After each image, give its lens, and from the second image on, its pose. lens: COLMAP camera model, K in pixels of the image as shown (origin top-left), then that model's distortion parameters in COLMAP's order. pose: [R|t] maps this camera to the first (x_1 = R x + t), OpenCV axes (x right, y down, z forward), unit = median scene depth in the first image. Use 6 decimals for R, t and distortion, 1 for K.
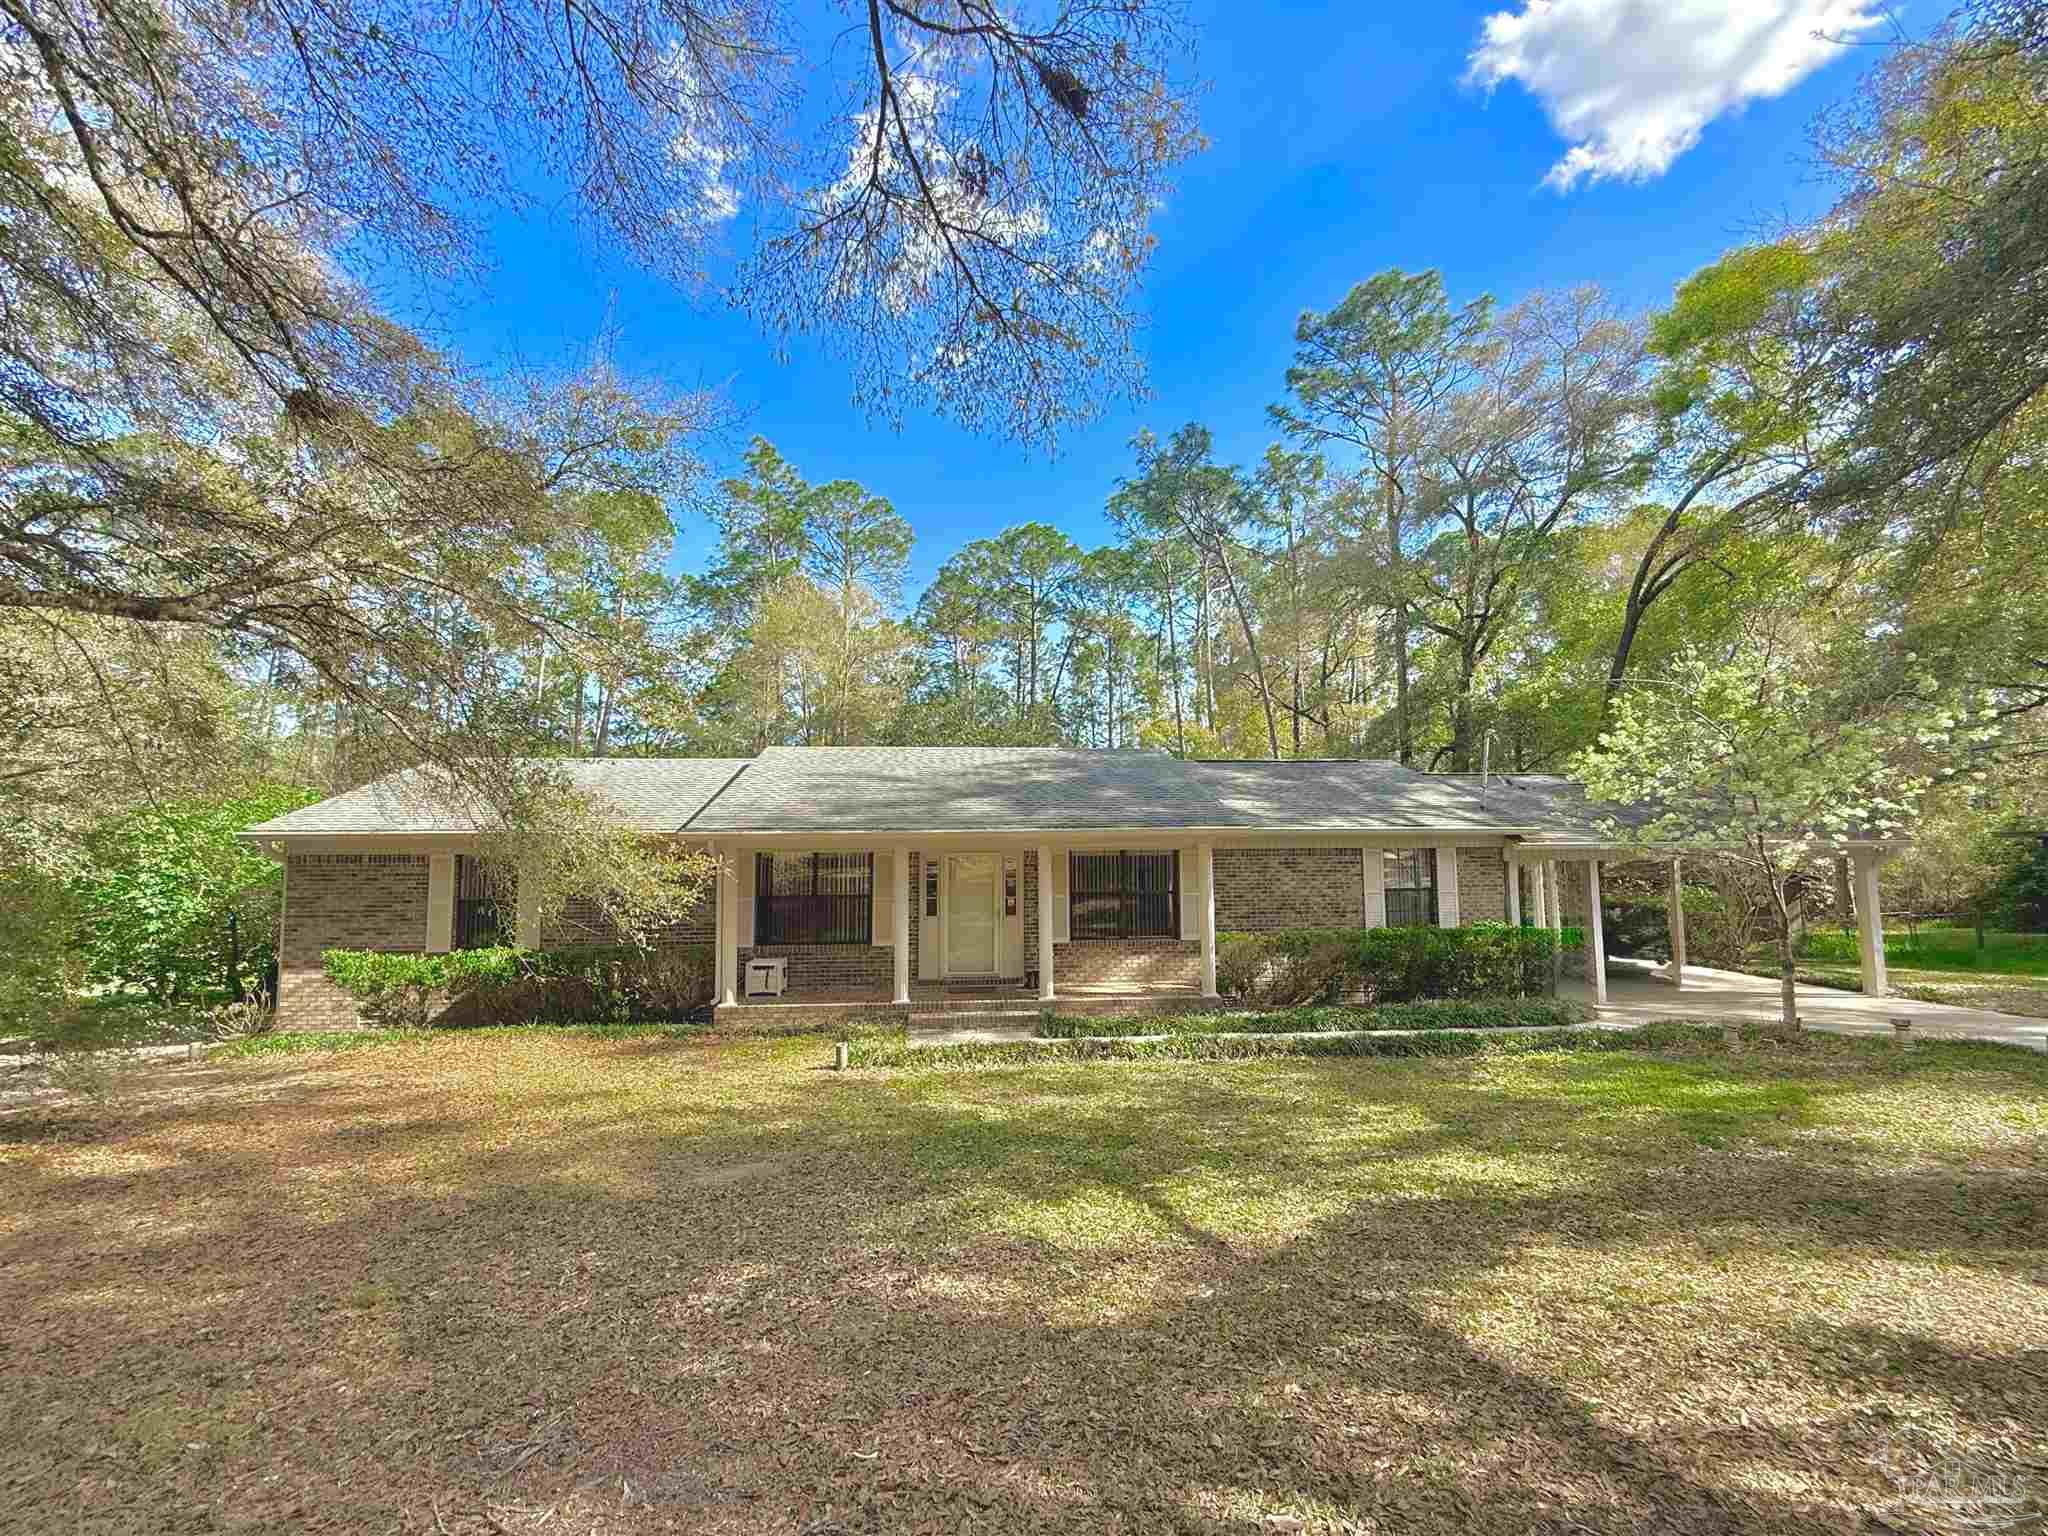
lens RADIAL K [[817.1, 0, 1017.4], [0, 817.1, 768.3], [0, 0, 1]] dist [0.001219, 0.000040]
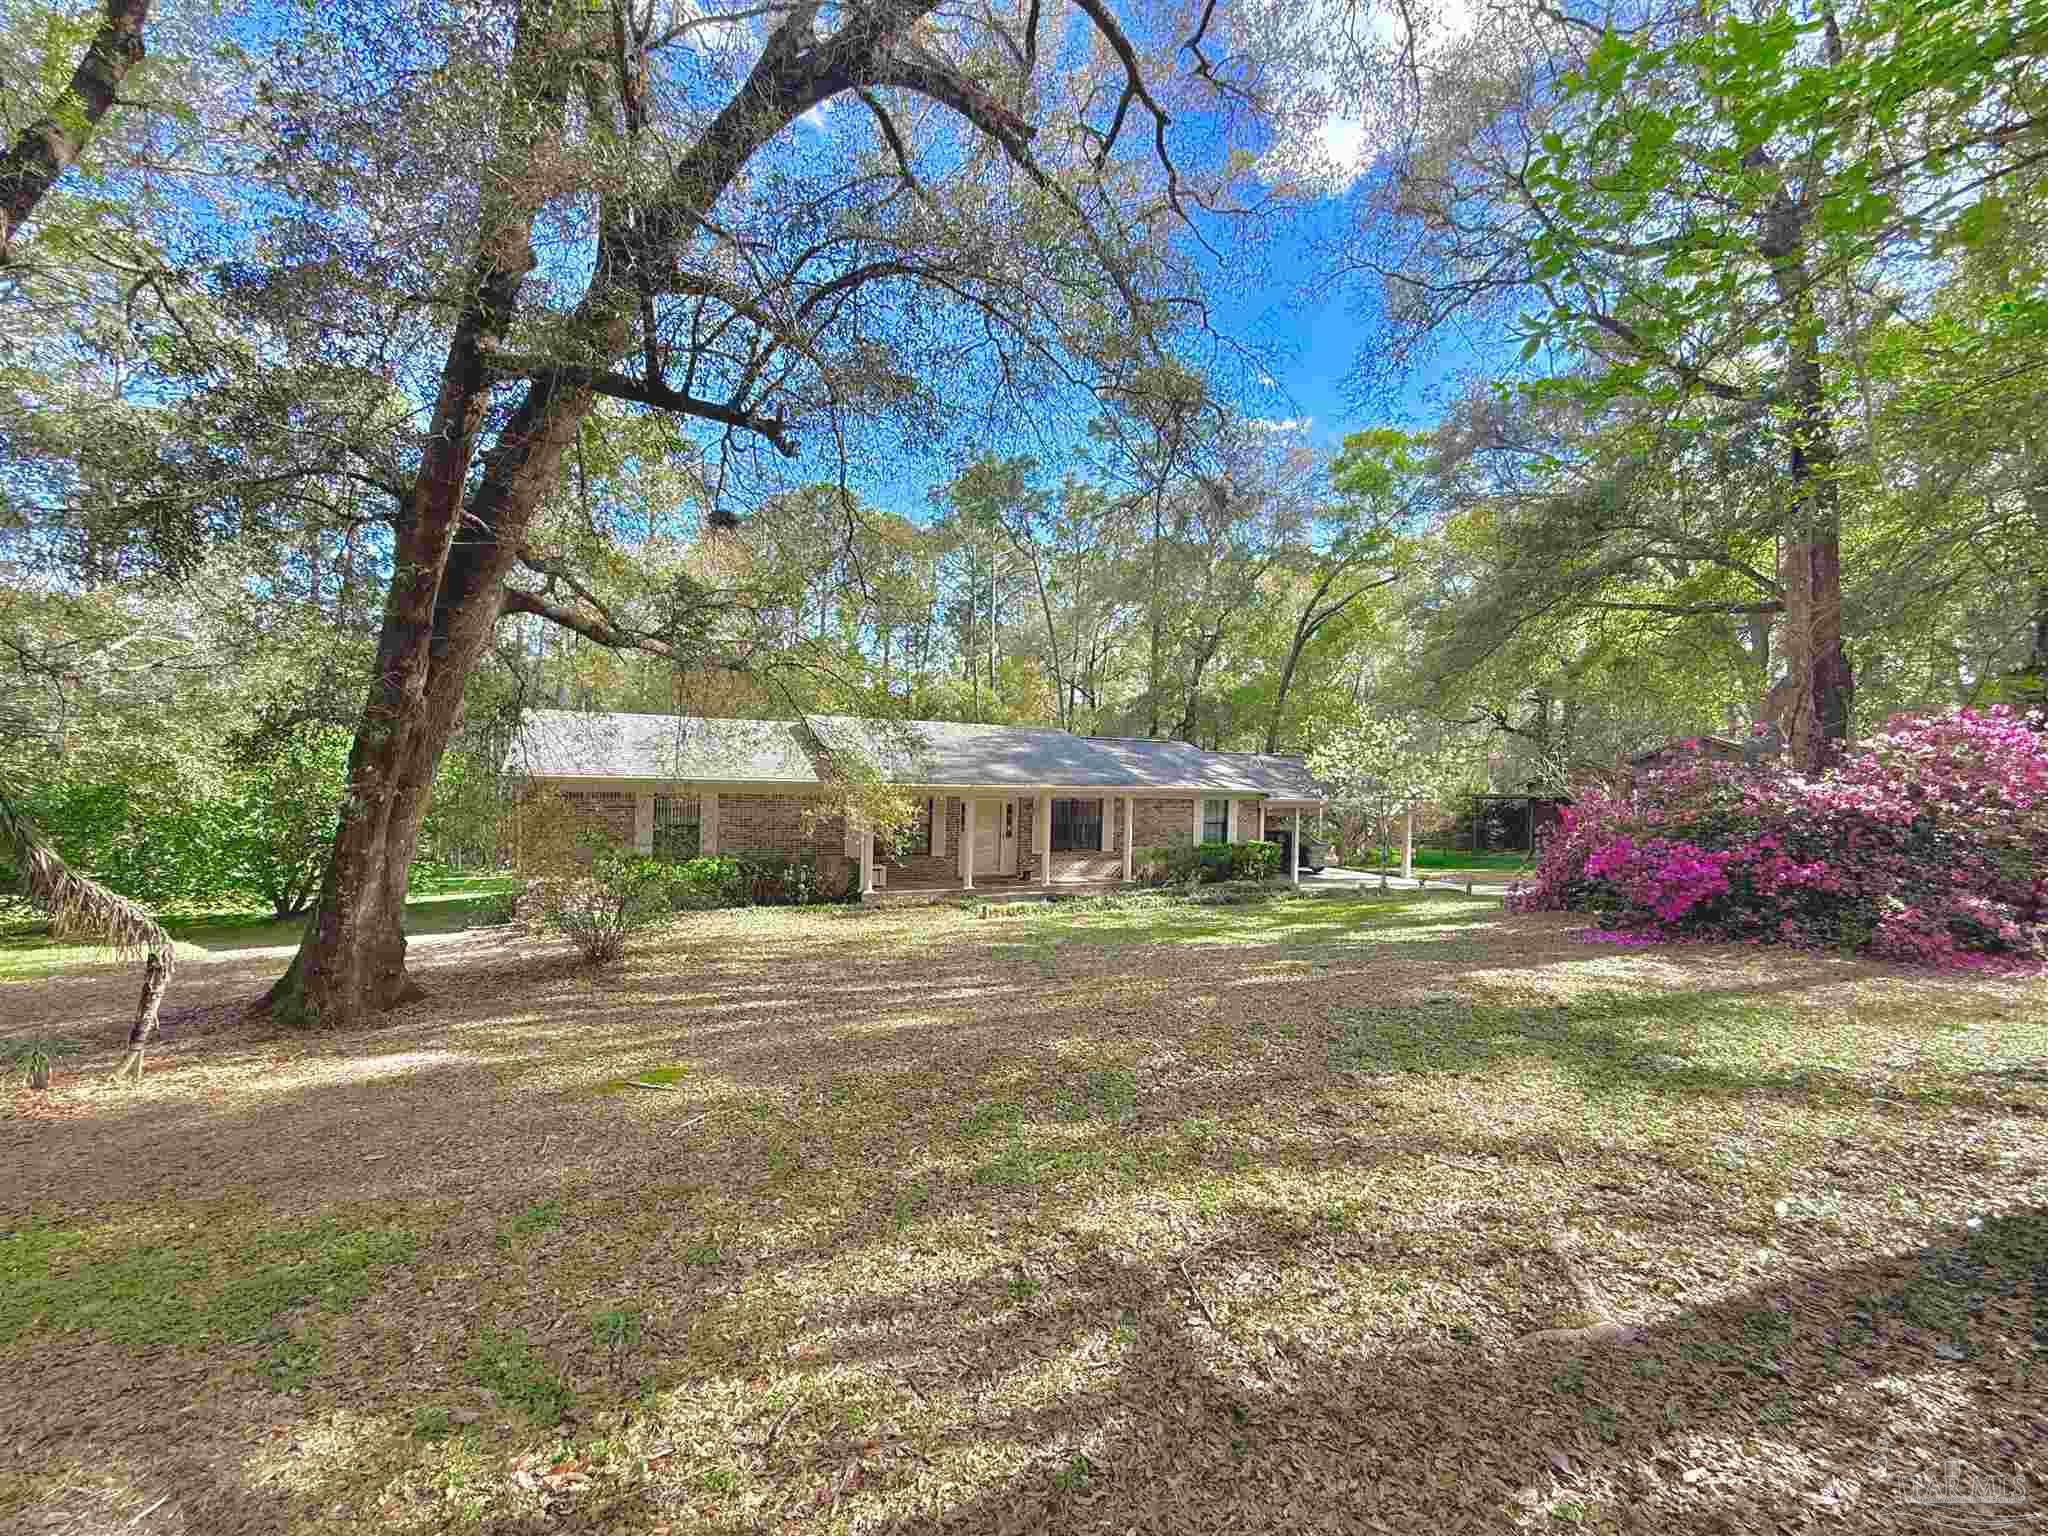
lens RADIAL K [[817.1, 0, 1017.4], [0, 817.1, 768.3], [0, 0, 1]] dist [0.001219, 0.000040]
pose [[0.926608, 0.032997, 0.374578, -0.592581], [-0.063618, 0.995539, 0.069676, -0.066380], [-0.370608, -0.088392, 0.924574, -0.472395]]
